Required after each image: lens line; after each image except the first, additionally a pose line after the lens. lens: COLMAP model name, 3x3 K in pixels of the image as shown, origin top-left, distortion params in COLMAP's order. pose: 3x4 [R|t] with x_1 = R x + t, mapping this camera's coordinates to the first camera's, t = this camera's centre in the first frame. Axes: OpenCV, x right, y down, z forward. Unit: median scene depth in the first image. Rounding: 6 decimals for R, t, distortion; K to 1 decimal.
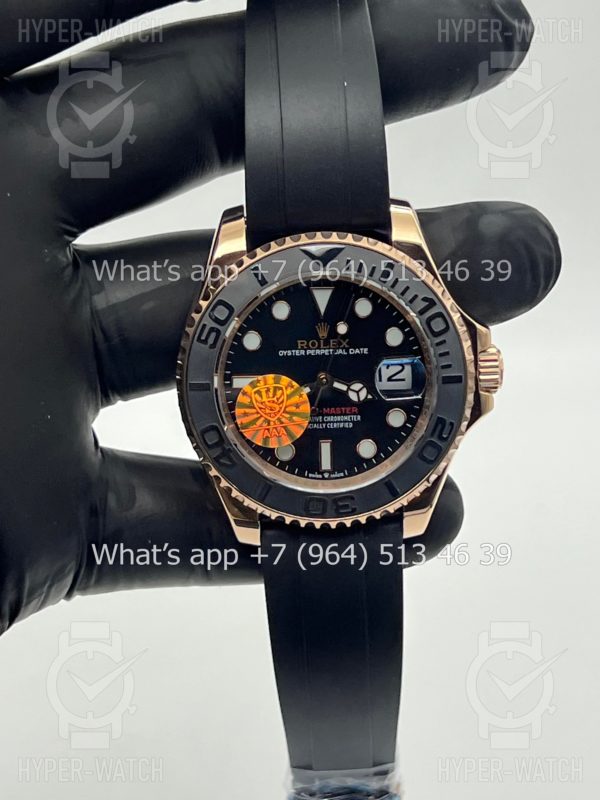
lens RADIAL K [[1948.5, 0, 298.4], [0, 1948.5, 397.4], [0, 0, 1]] dist [0.175041, 0.000000]
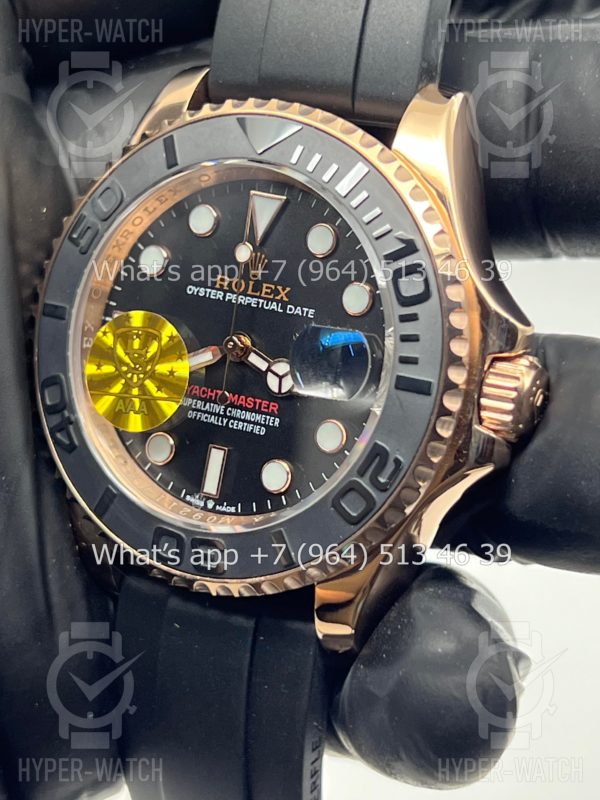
lens RADIAL K [[1948.5, 0, 292.5], [0, 1948.5, 404.8], [0, 0, 1]] dist [0.175041, 0.000000]
pose [[0.847317, 0.213128, -0.486447, 0.323956], [-0.271784, 0.960931, -0.052391, 0.035419], [0.456276, 0.176600, 0.872138, 0.486762]]
